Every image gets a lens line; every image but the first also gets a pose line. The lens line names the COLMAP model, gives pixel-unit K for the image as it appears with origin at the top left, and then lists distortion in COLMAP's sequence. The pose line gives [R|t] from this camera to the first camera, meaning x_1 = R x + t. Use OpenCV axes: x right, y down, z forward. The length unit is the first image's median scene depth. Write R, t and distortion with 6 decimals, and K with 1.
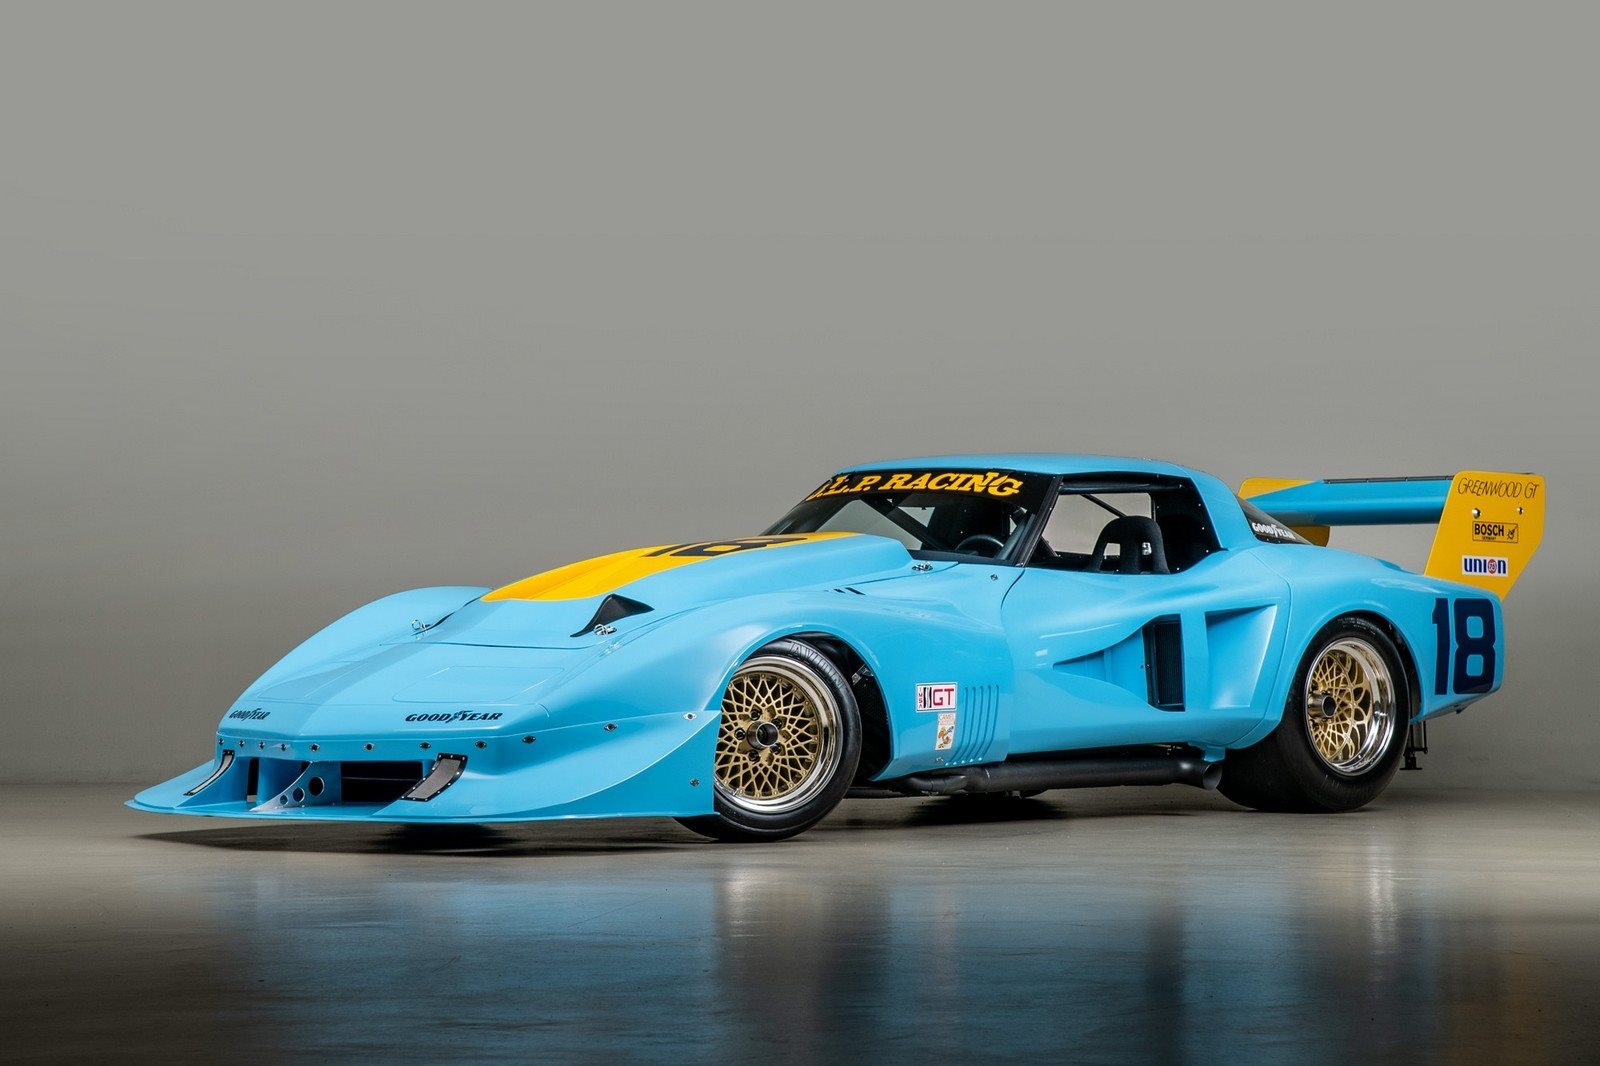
lens RADIAL K [[4527.0, 0, 810.8], [0, 4527.0, 525.1], [0, 0, 1]] dist [0.731573, 0.000000]
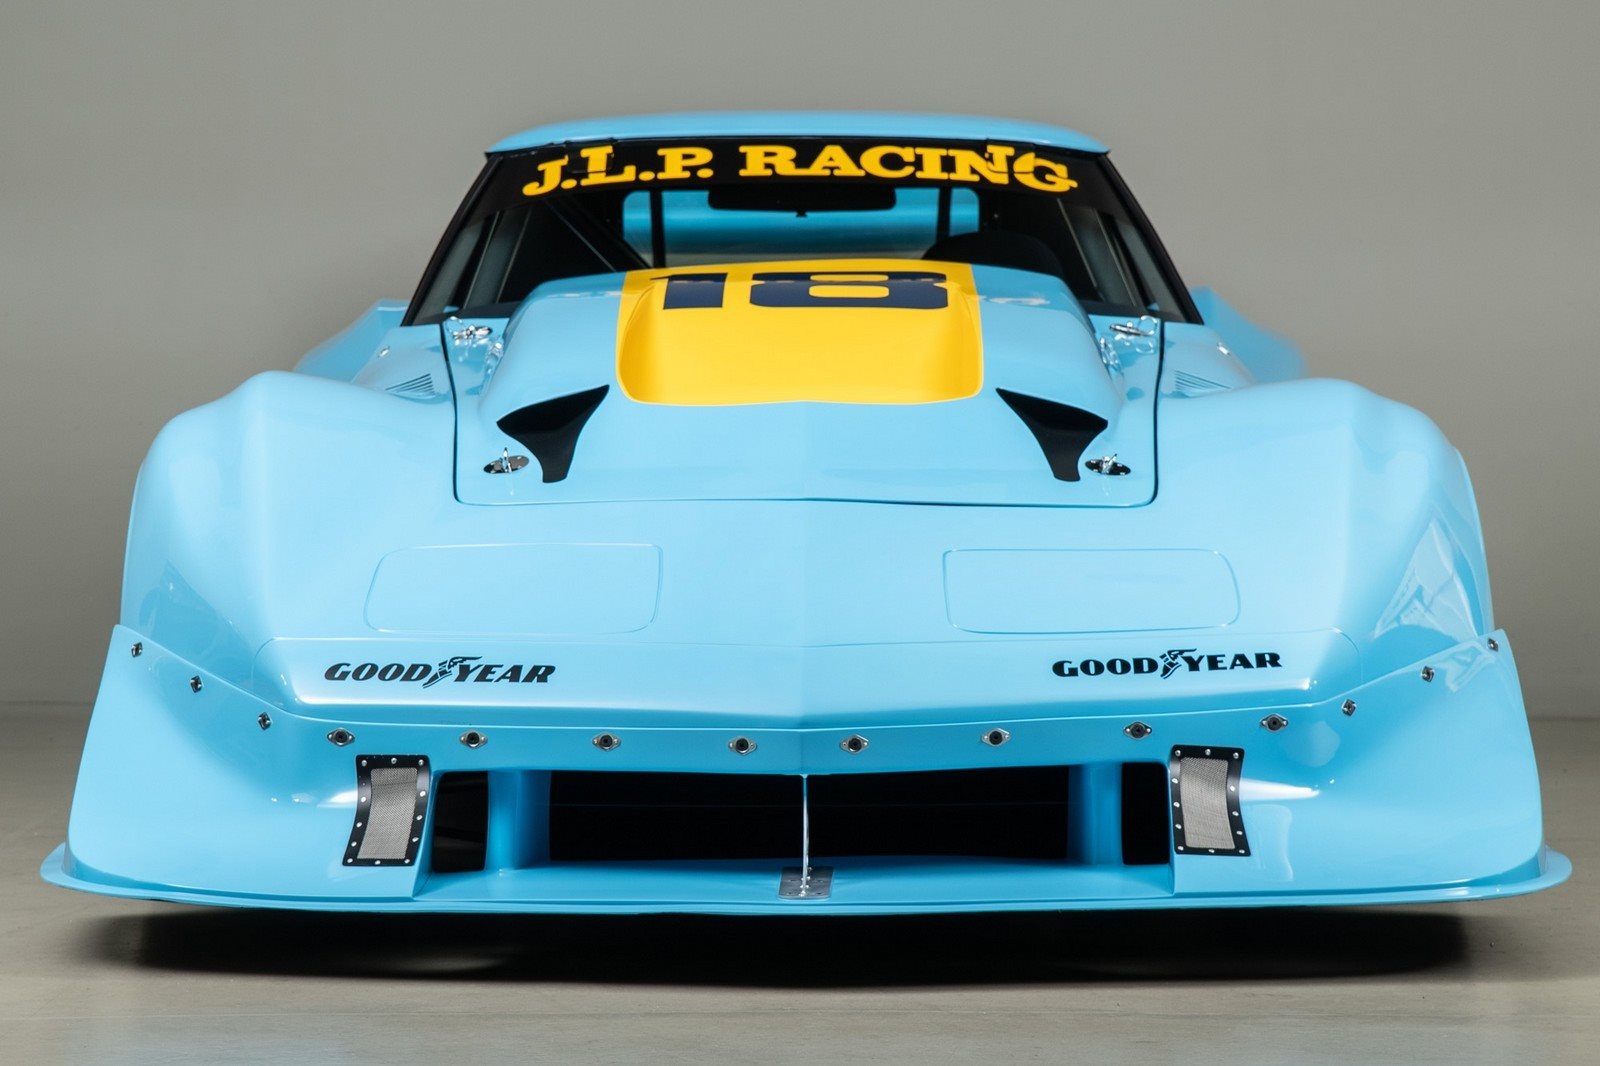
lens RADIAL K [[5727.0, 0, 809.8], [0, 5727.0, 547.1], [0, 0, 1]] dist [0.789942, 0.000000]
pose [[0.705648, -0.027506, 0.708028, -0.461999], [-0.007702, 0.998889, 0.046483, 0.003986], [-0.708521, -0.038254, 0.704653, 0.569556]]
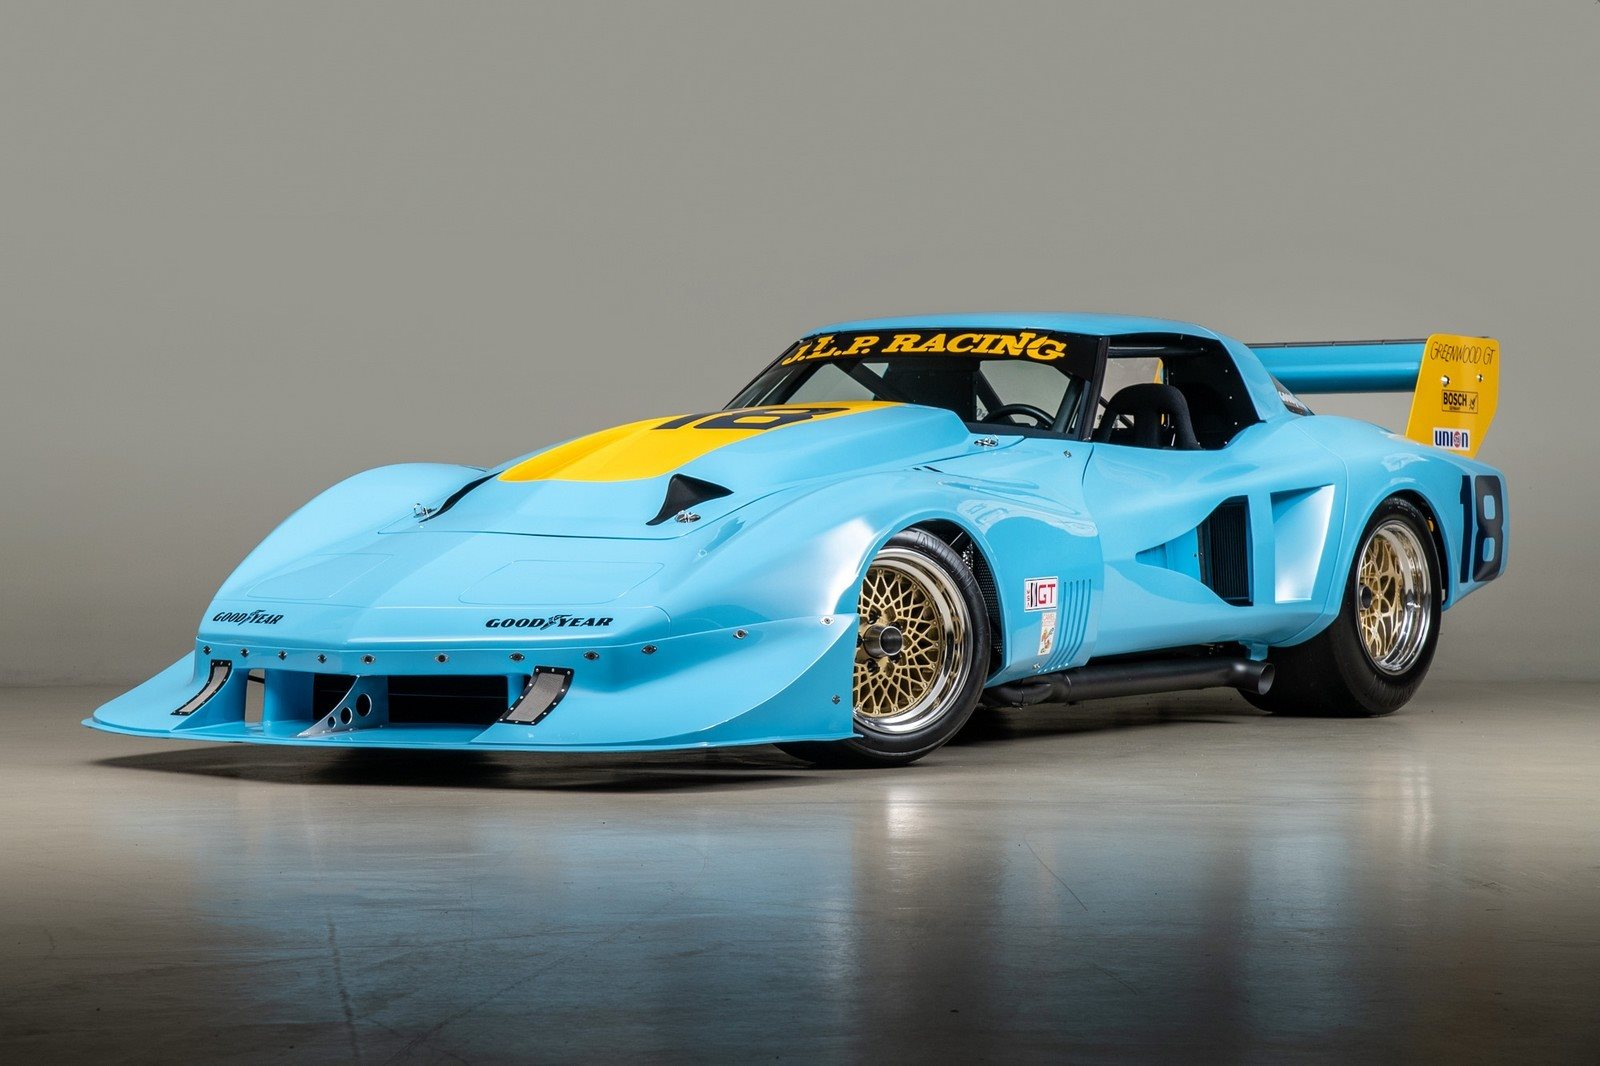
lens RADIAL K [[4341.7, 0, 789.7], [0, 4341.7, 535.9], [0, 0, 1]] dist [0.630017, 0.000000]
pose [[0.981954, -0.002086, 0.189108, -0.169044], [-0.004069, 0.999474, 0.032159, 0.000658], [-0.189076, -0.032348, 0.981430, 0.195520]]
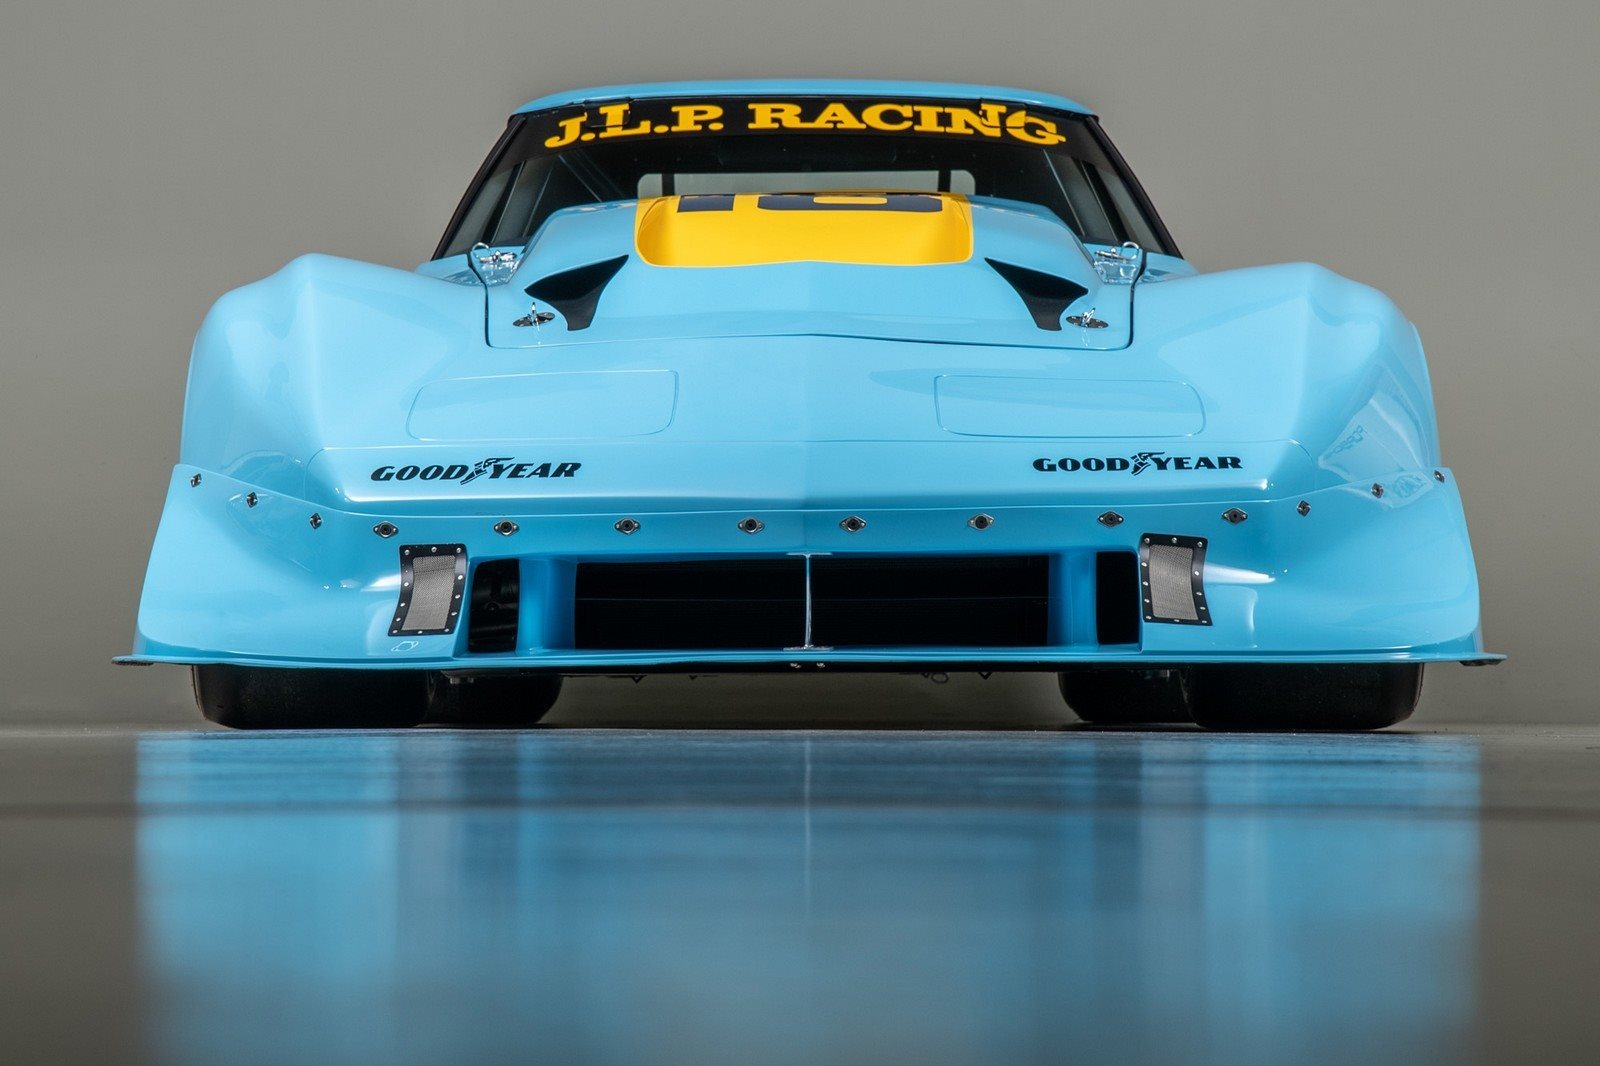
lens RADIAL K [[6095.8, 0, 804.8], [0, 6095.8, 524.0], [0, 0, 1]] dist [0.823975, 0.000000]
pose [[0.707399, 0.019567, 0.706543, -0.523857], [-0.008530, 0.999780, -0.019147, 0.056361], [-0.706763, 0.007518, 0.707411, 0.506295]]
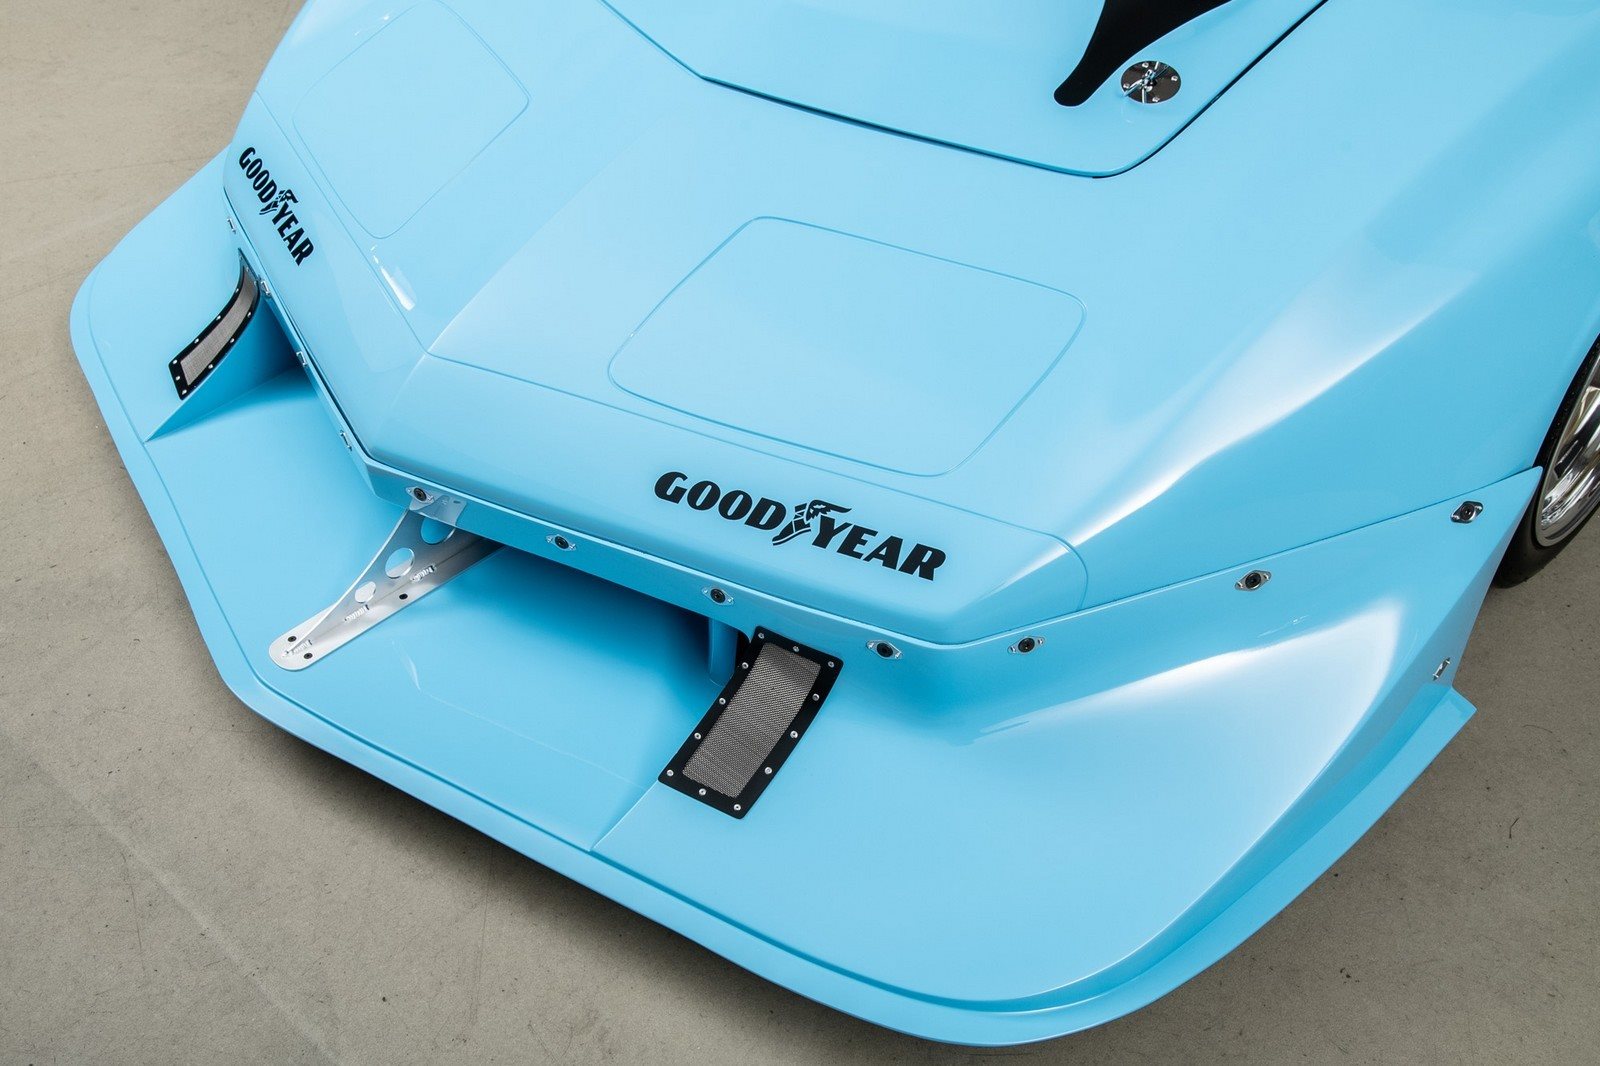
lens RADIAL K [[1624.9, 0, 741.9], [0, 1624.9, 568.3], [0, 0, 1]] dist [0.002212, 0.000000]
pose [[0.999901, -0.012090, 0.007198, -0.076165], [0.004008, 0.735093, 0.677954, -0.036509], [-0.013488, -0.677858, 0.735069, 0.826482]]
